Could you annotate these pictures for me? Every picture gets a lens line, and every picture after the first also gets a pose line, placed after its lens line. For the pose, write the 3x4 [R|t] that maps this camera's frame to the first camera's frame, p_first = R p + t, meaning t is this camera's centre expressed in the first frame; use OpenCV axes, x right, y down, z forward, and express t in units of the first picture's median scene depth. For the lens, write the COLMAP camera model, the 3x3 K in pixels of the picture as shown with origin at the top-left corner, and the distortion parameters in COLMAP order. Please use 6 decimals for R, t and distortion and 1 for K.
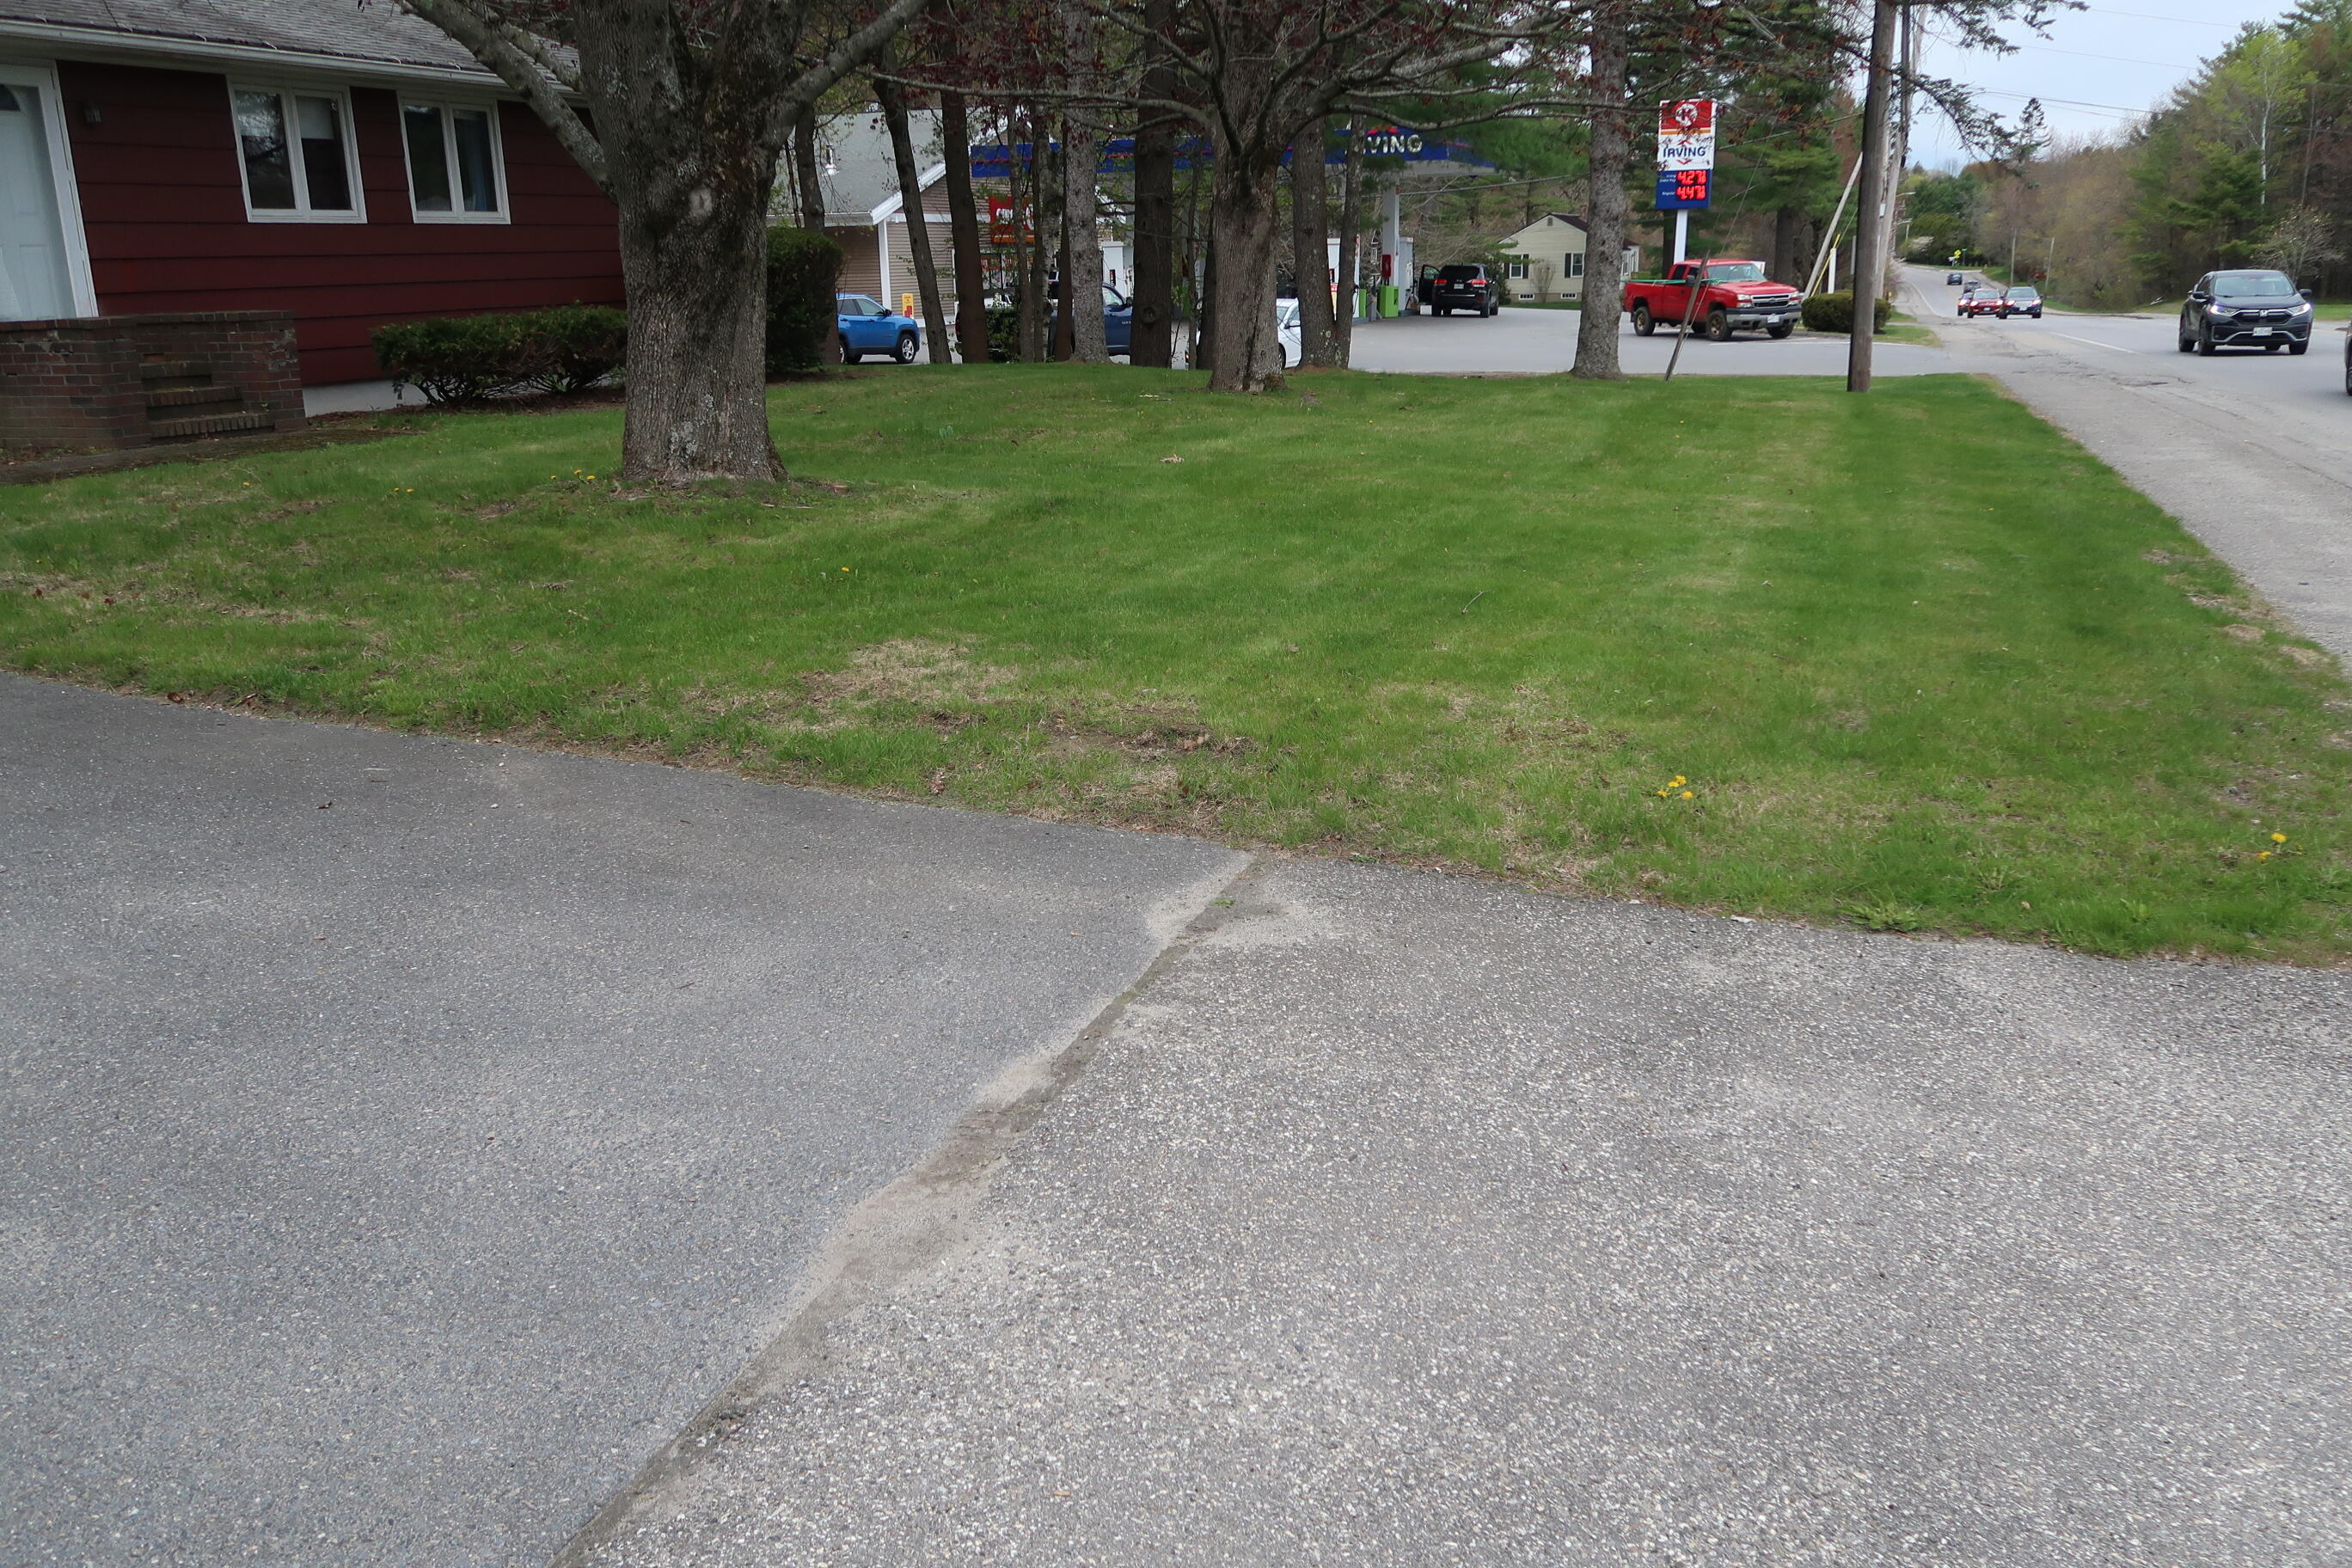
lens RADIAL K [[1931.5, 0, 1173.0], [0, 1931.5, 775.0], [0, 0, 1]] dist [0.007360, -0.000392]
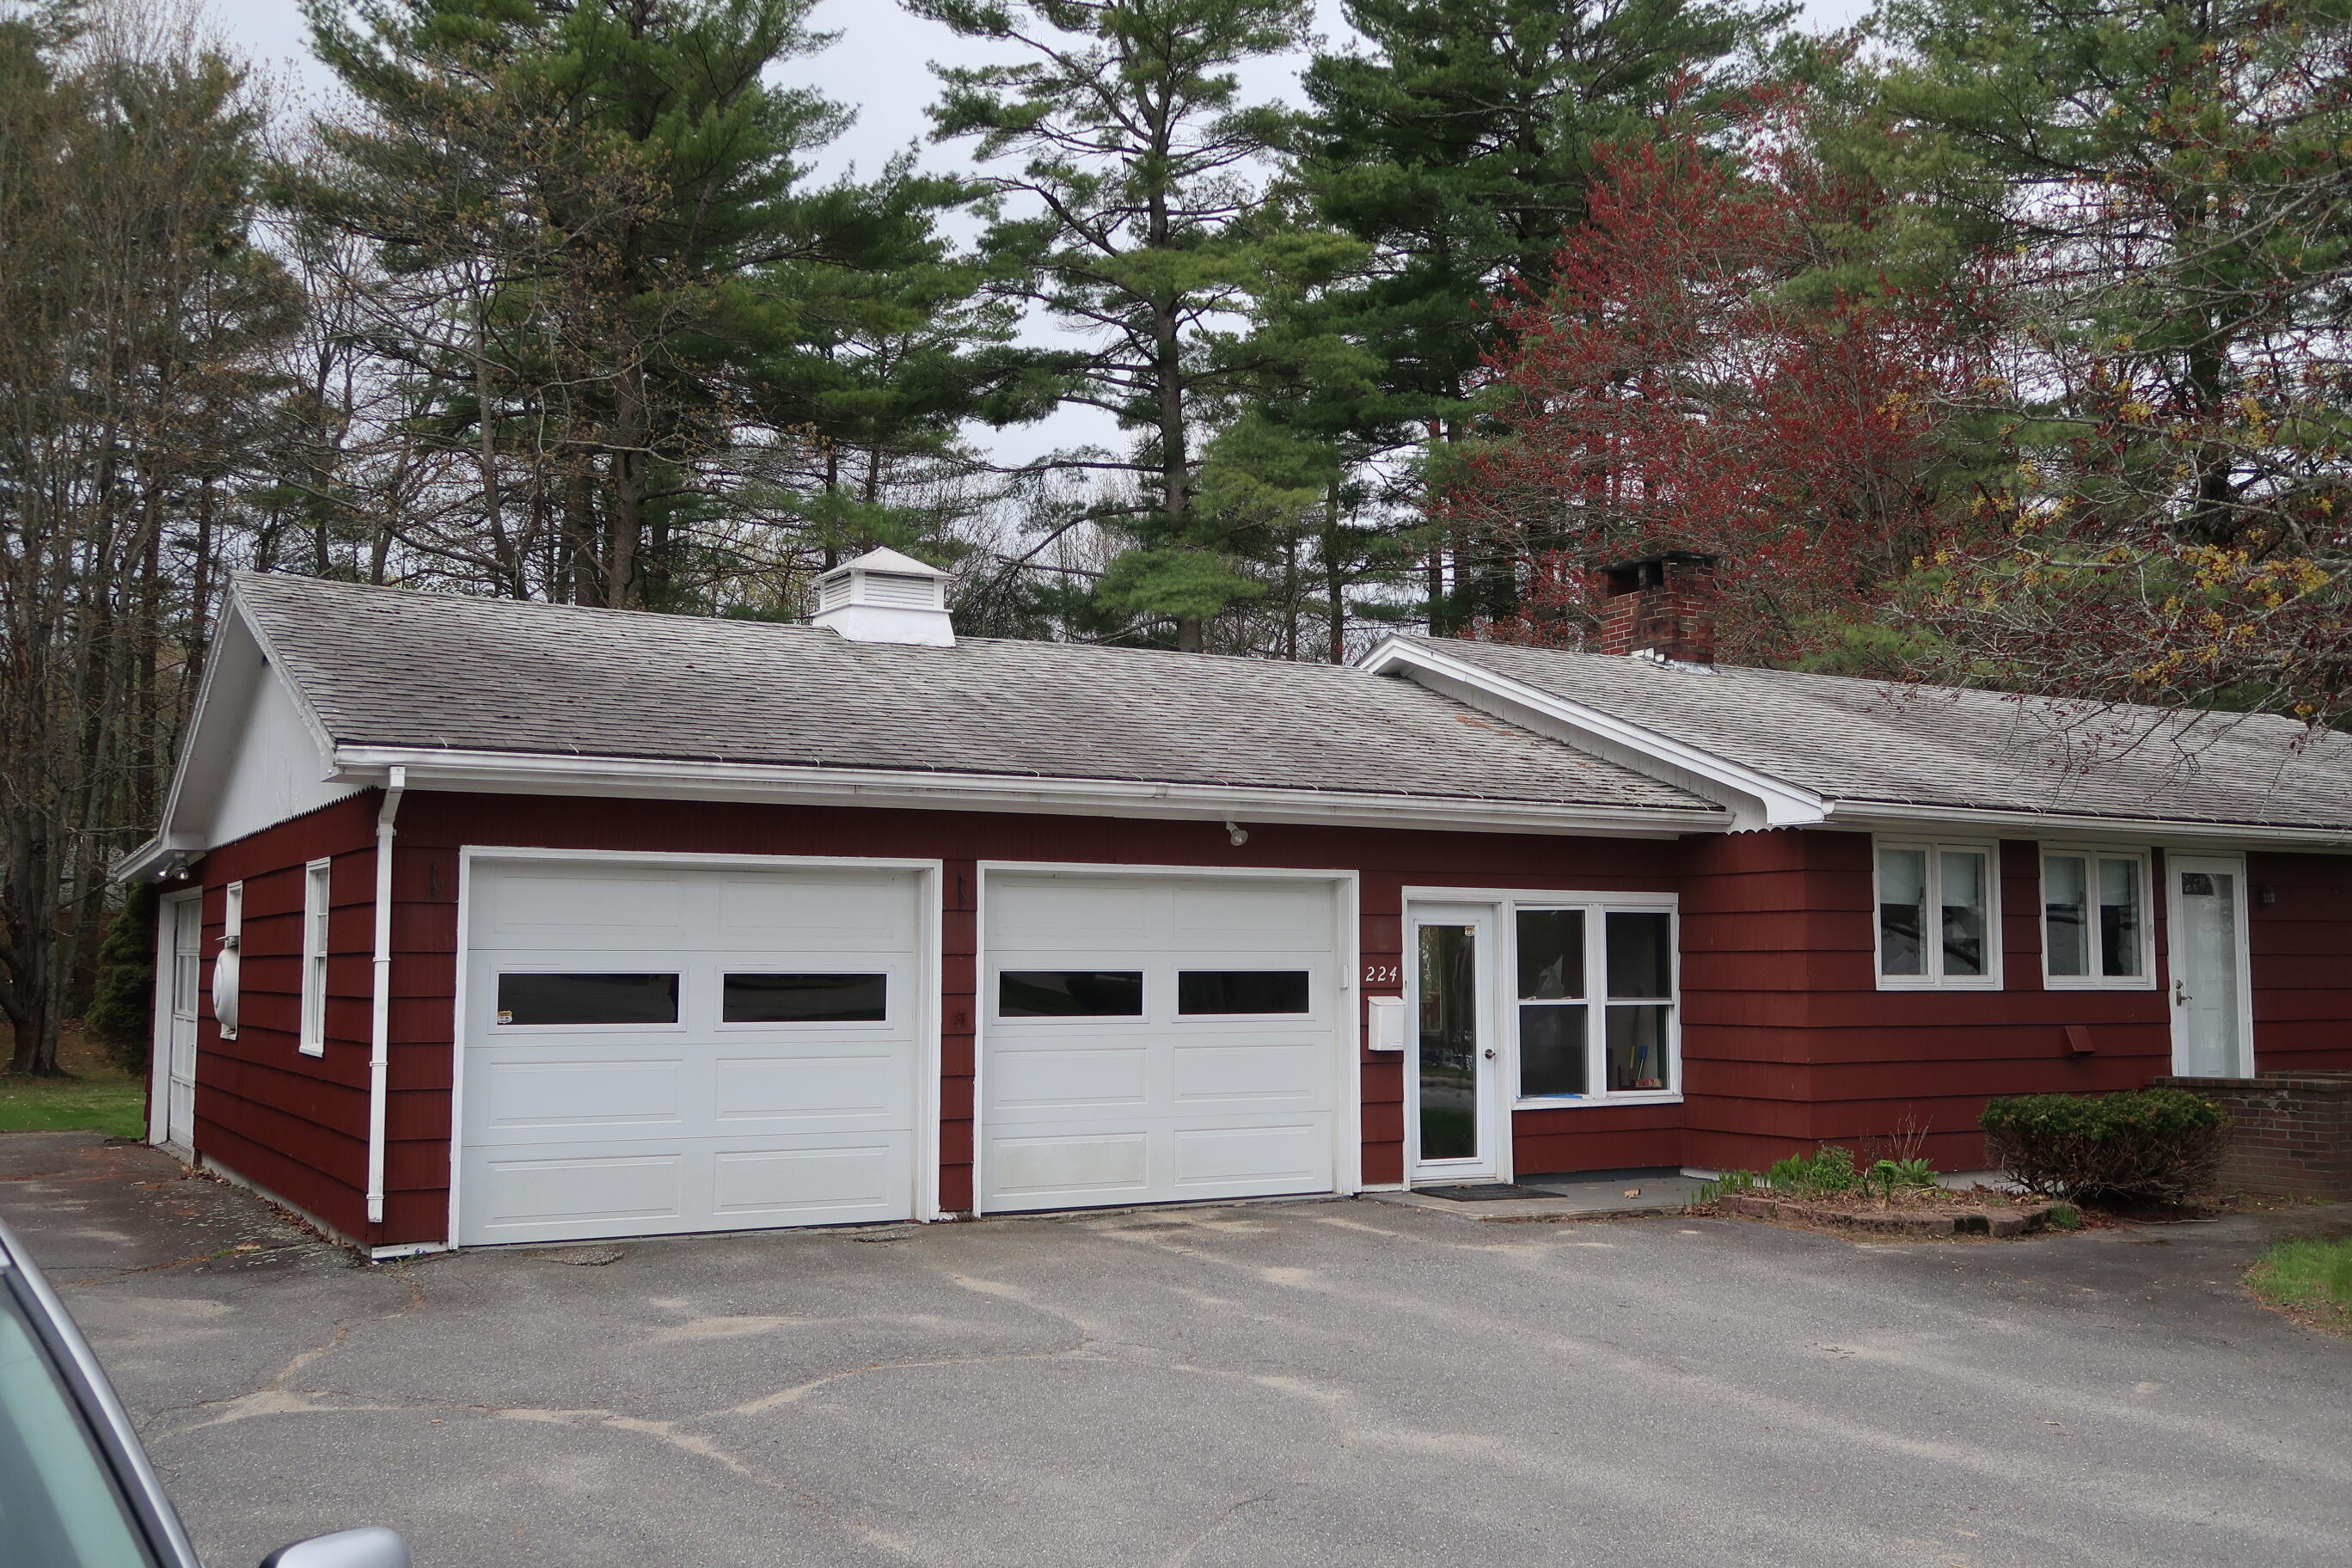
lens RADIAL K [[2188.4, 0, 1172.5], [0, 2188.4, 774.5], [0, 0, 1]] dist [0.000168, -0.005578]
pose [[0.765413, -0.029971, -0.642841, -0.360919], [-0.189548, 0.944103, -0.269706, 0.083680], [0.614991, 0.328286, 0.716948, -0.499588]]
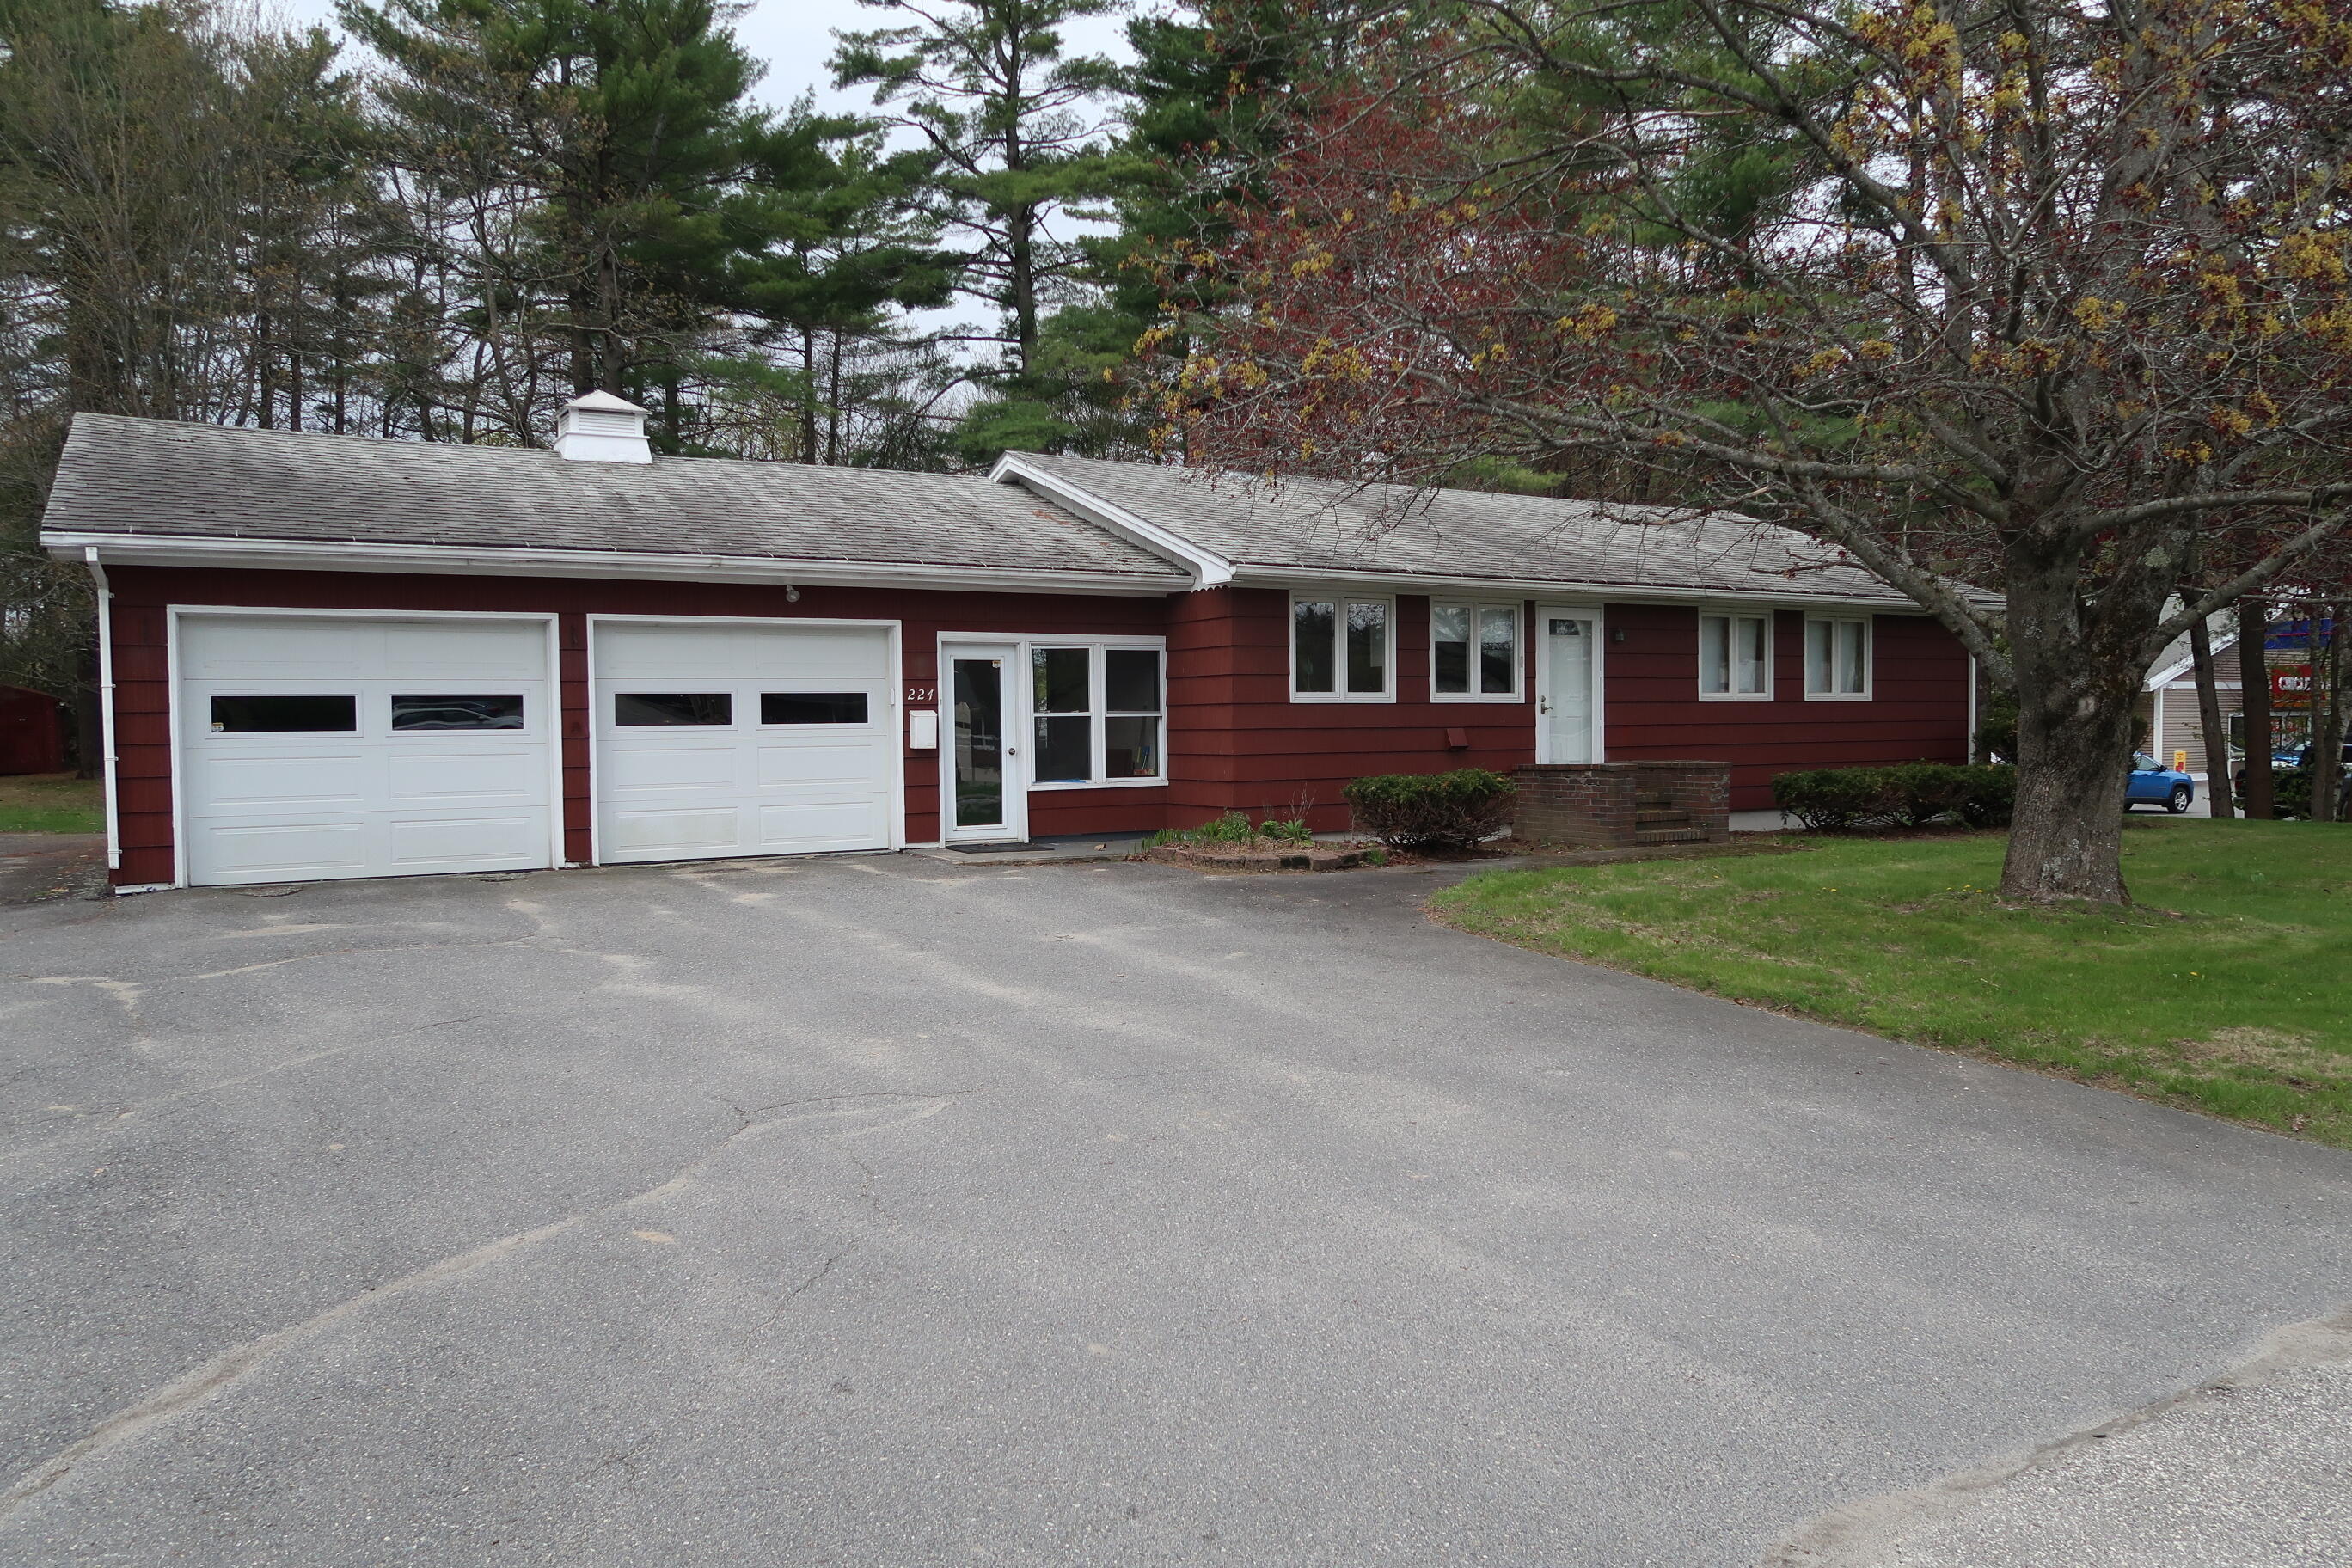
lens RADIAL K [[1612.3, 0, 1176.1], [0, 1612.3, 773.8], [0, 0, 1]] dist [-0.025596, 0.006643]
pose [[0.773387, 0.037674, -0.632813, -0.017223], [-0.175278, 0.972026, -0.156346, 0.049773], [0.609220, 0.231834, 0.758356, -0.271498]]
